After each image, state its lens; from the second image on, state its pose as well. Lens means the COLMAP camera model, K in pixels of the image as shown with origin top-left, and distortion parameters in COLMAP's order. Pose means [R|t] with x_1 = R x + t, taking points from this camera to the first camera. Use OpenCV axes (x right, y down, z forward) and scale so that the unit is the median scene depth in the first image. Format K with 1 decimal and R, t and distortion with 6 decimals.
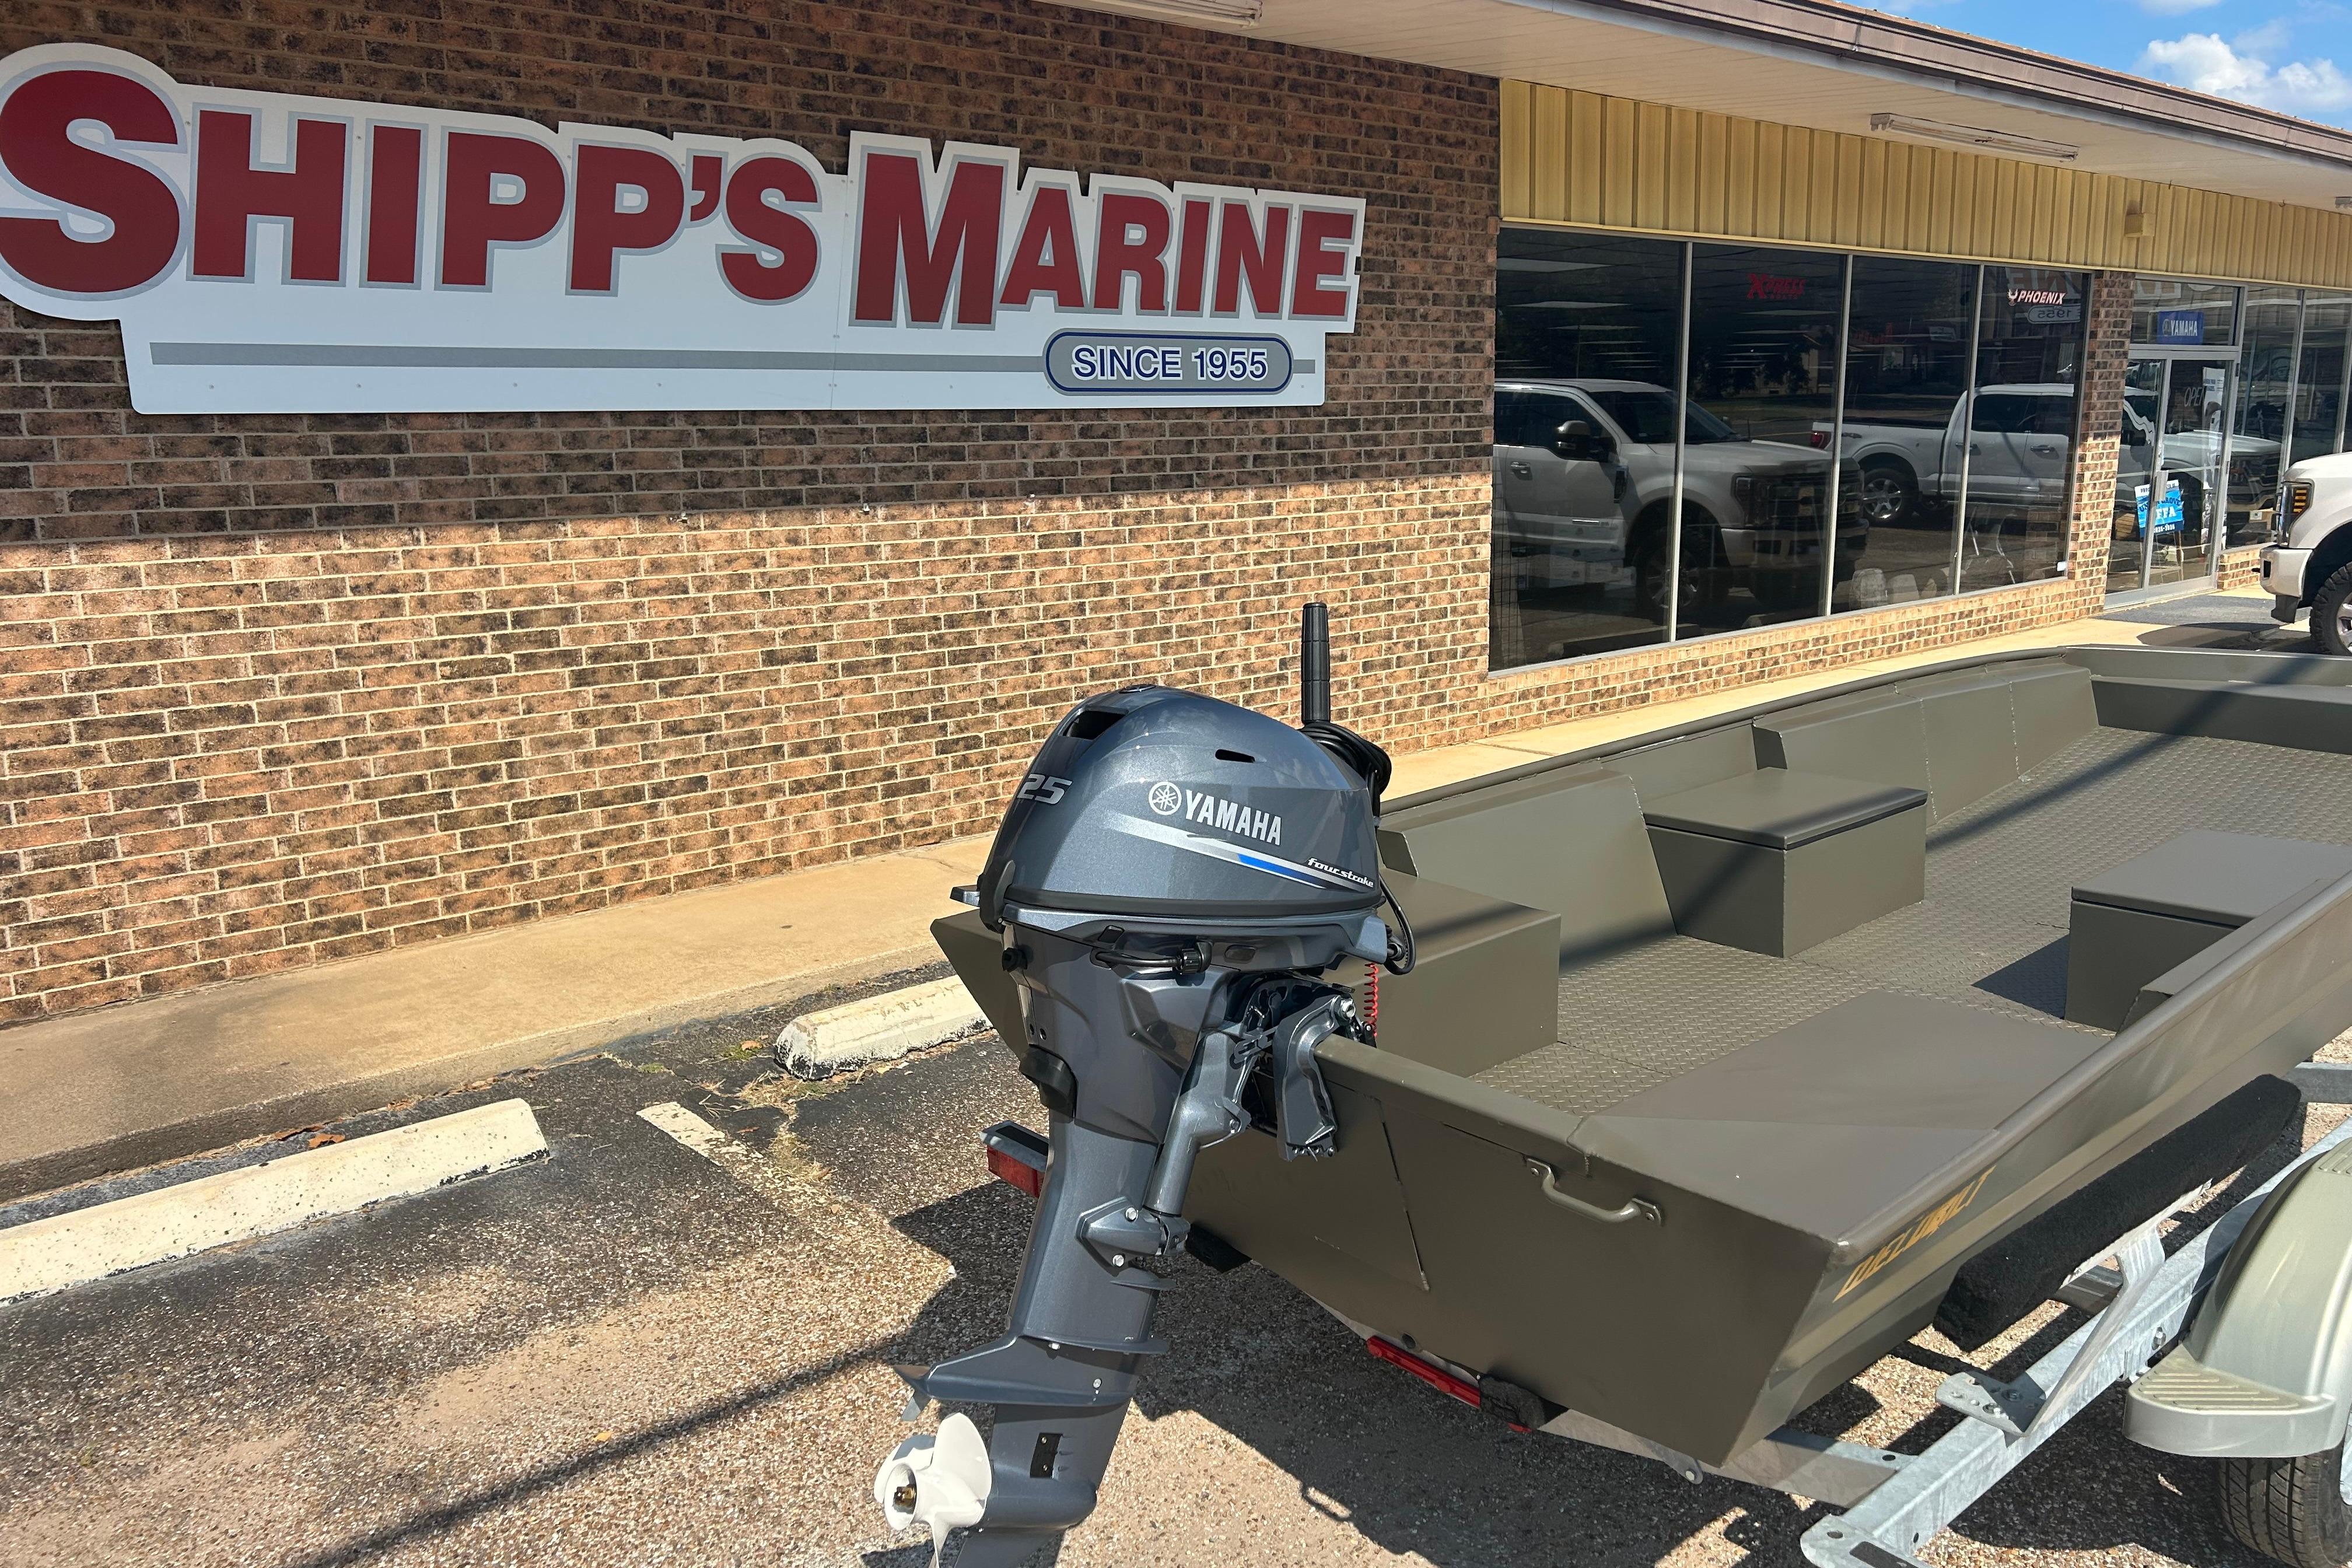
lens RADIAL K [[1806.6, 0, 1217.0], [0, 1806.6, 828.7], [0, 0, 1]] dist [0.068884, -0.077956]
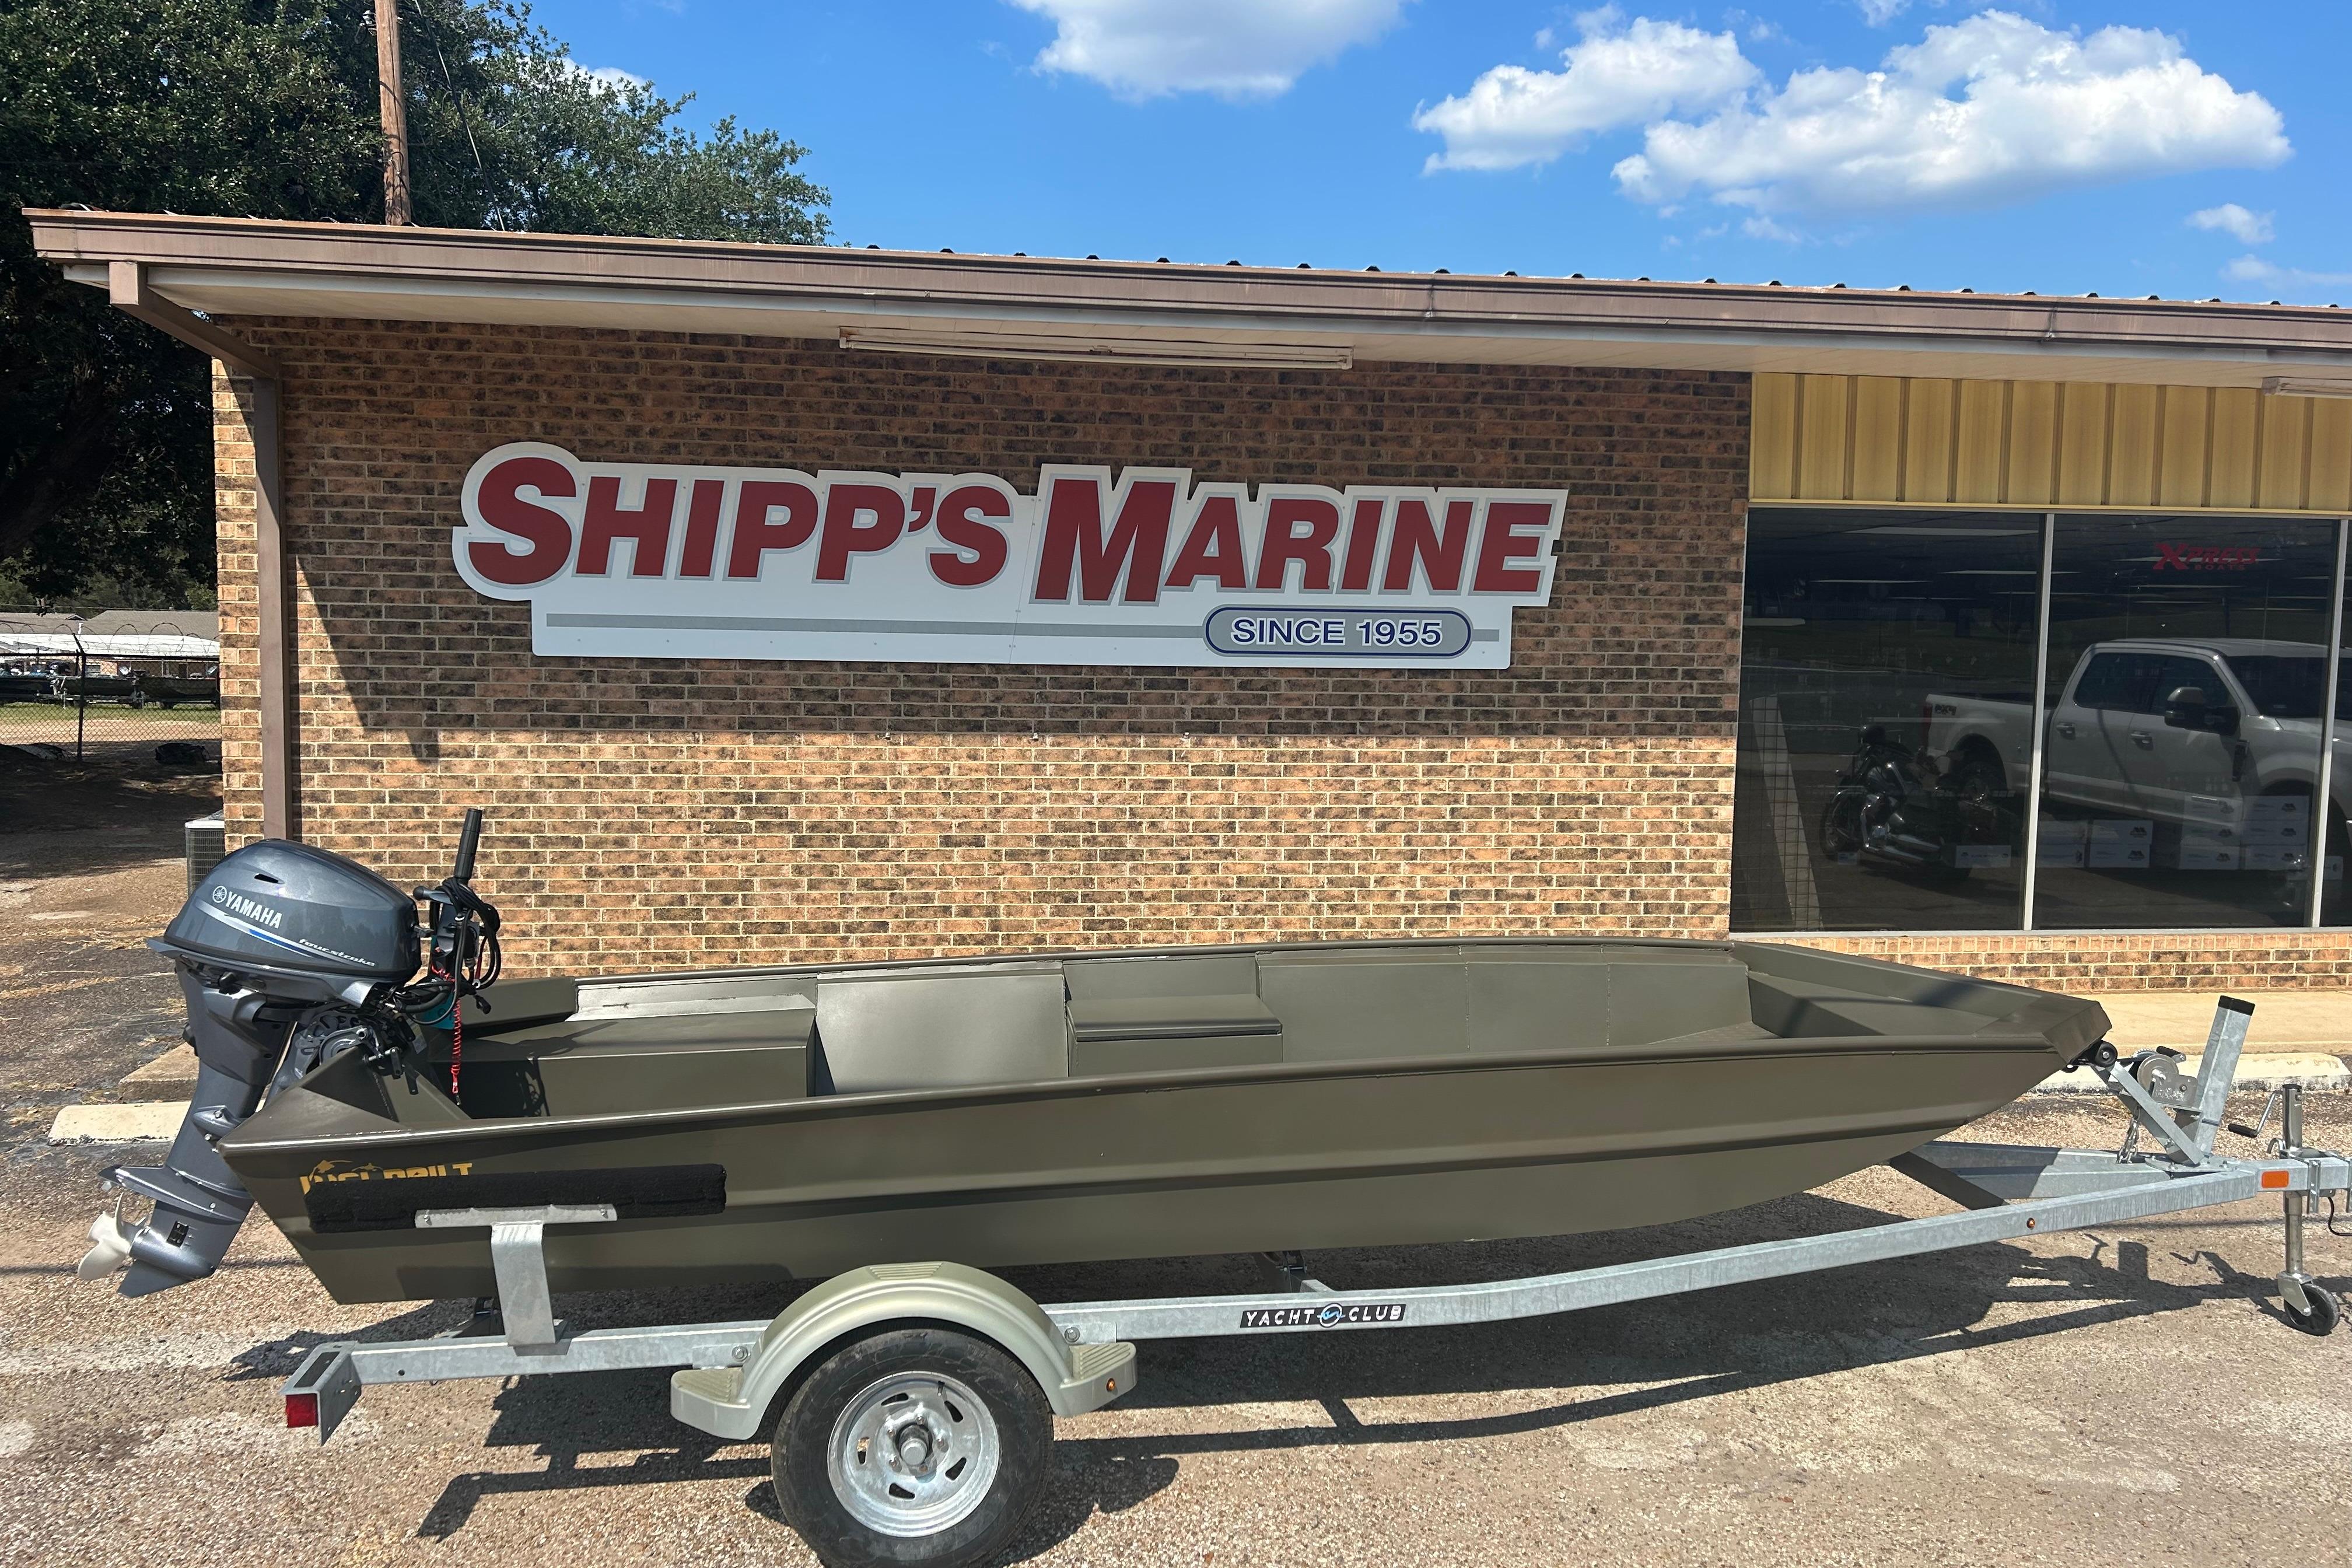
lens RADIAL K [[1806.6, 0, 1146.0], [0, 1806.6, 821.5], [0, 0, 1]] dist [0.068884, -0.077956]
pose [[0.832616, 0.083858, -0.547466, 0.574679], [-0.150066, 0.985653, -0.077250, -0.025549], [0.533134, 0.146476, 0.833255, -0.038279]]
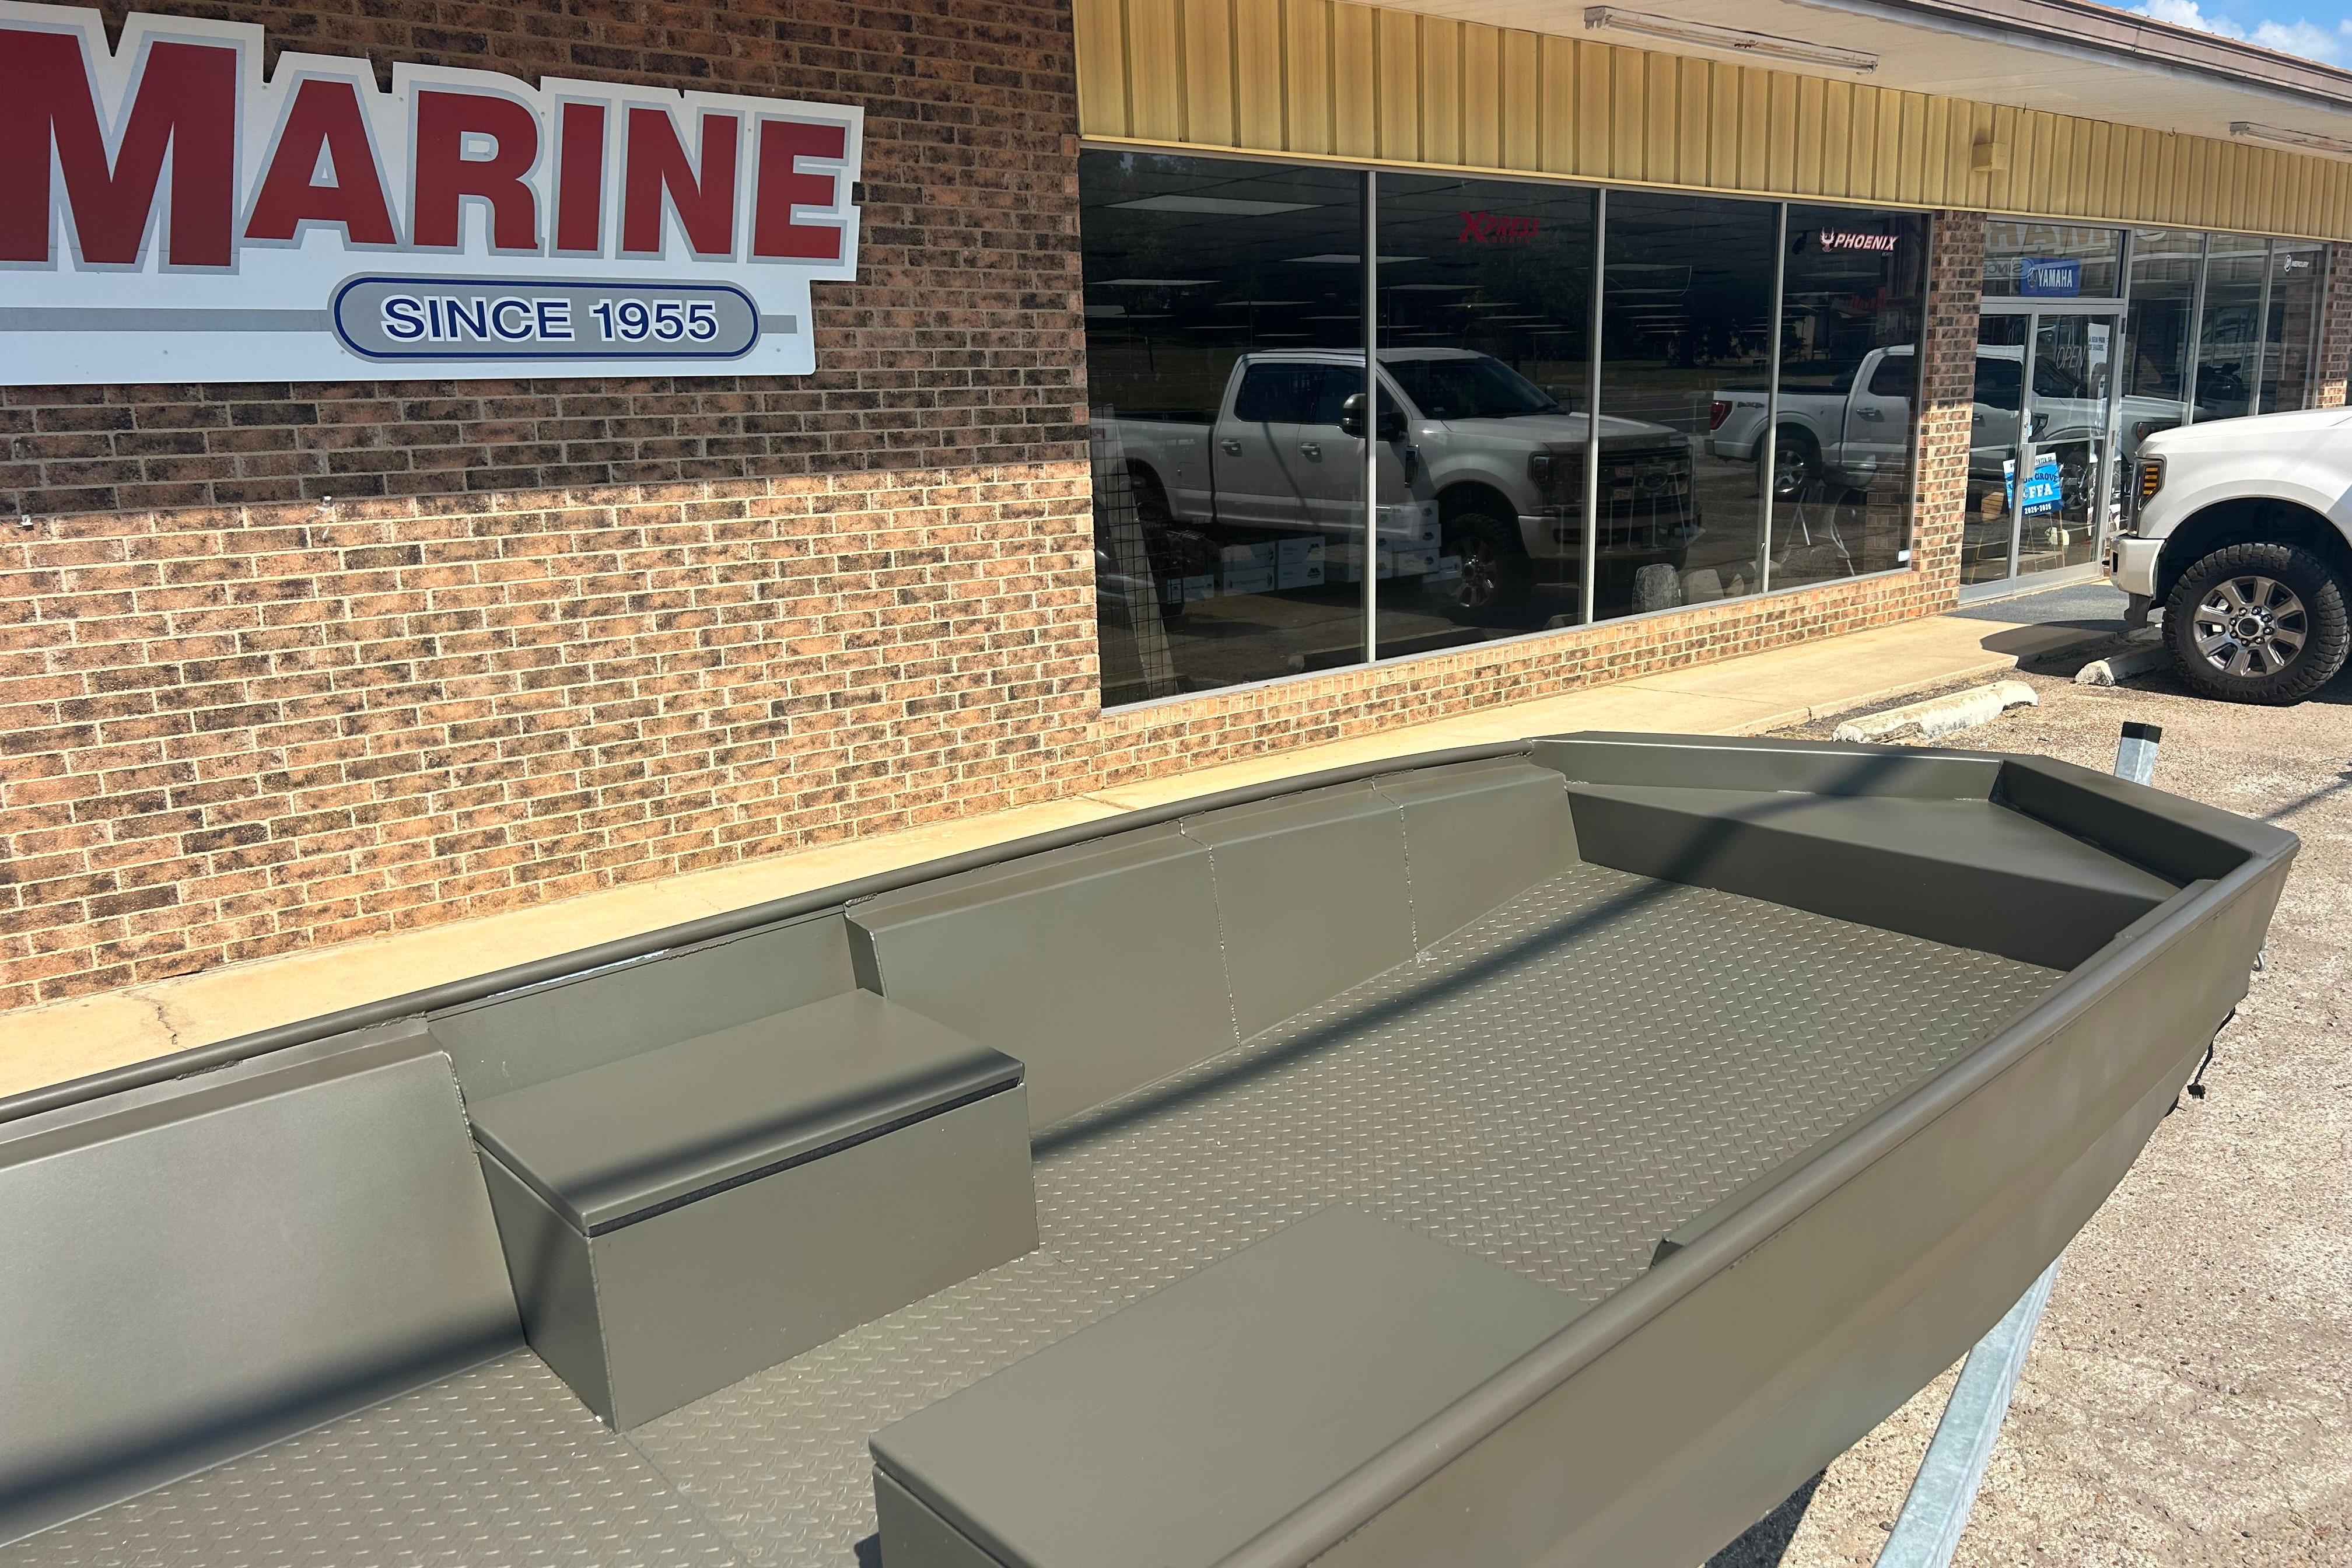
lens RADIAL K [[1806.6, 0, 1198.4], [0, 1806.6, 802.6], [0, 0, 1]] dist [0.068884, -0.077956]
pose [[0.999921, -0.009281, -0.008422, 0.265353], [0.009281, 0.999957, -0.000100, -0.058742], [0.008422, 0.000022, 0.999965, 0.268200]]
